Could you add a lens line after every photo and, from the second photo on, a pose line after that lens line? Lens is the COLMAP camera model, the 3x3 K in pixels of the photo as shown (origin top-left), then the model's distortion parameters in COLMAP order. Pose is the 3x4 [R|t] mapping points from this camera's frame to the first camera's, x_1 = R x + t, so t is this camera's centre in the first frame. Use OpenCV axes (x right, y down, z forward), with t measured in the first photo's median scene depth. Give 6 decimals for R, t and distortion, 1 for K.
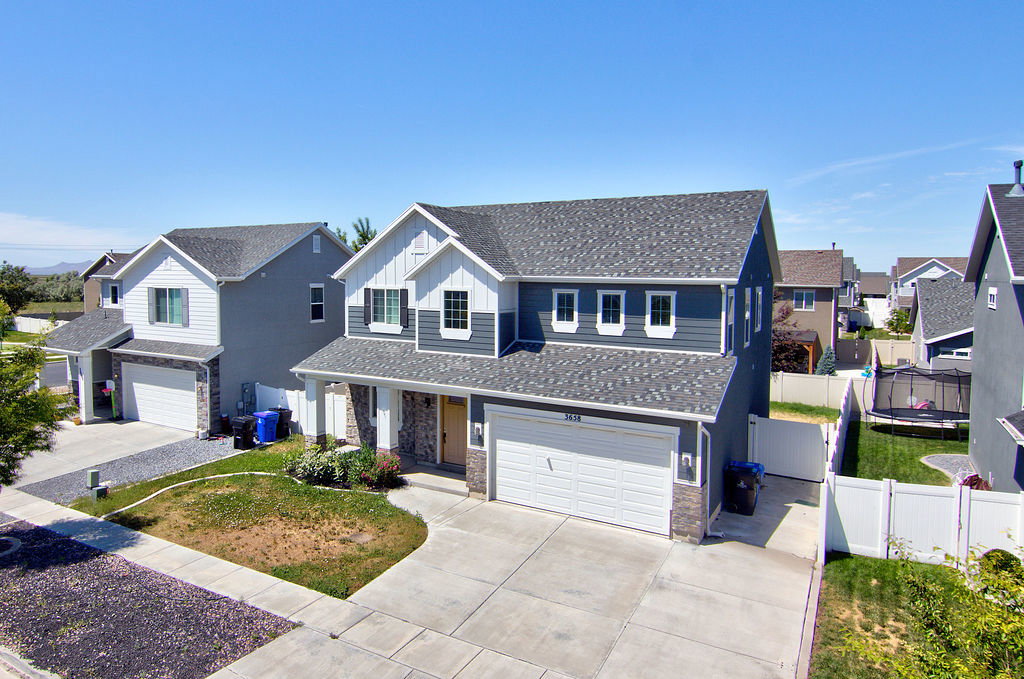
lens RADIAL K [[567.8, 0, 575.6], [0, 567.8, 334.3], [0, 0, 1]] dist [-0.000469, 0.001184]
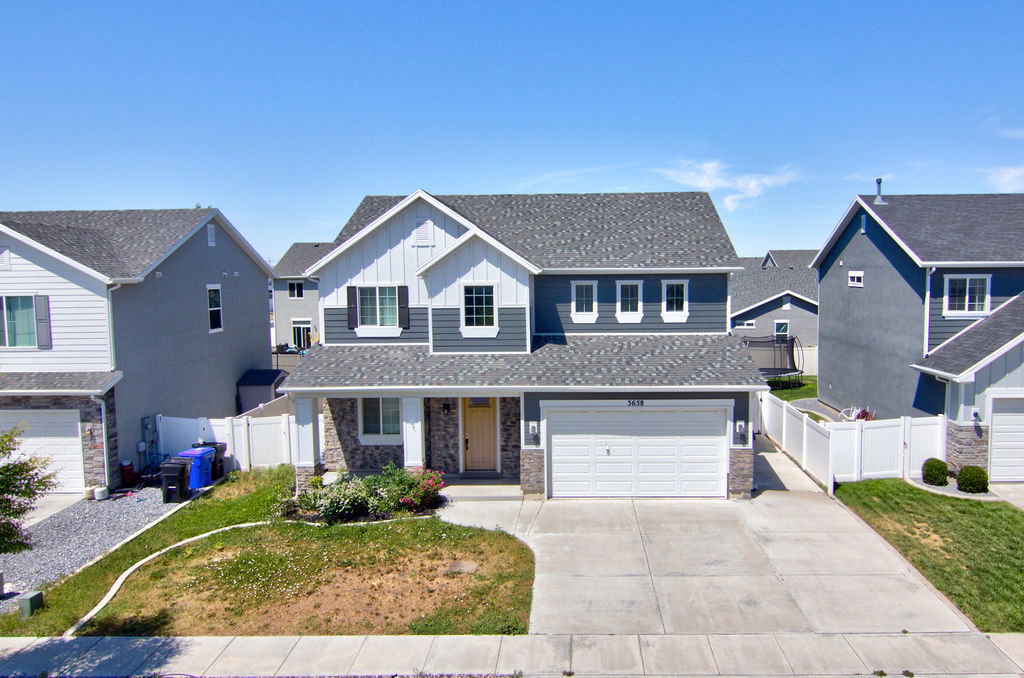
lens RADIAL K [[533.3, 0, 550.2], [0, 533.3, 325.3], [0, 0, 1]] dist [-0.000729, 0.000518]
pose [[0.906404, -0.061820, 0.417864, -0.485257], [0.061743, 0.997998, 0.013719, -0.016440], [-0.417875, 0.013365, 0.908406, 0.154724]]
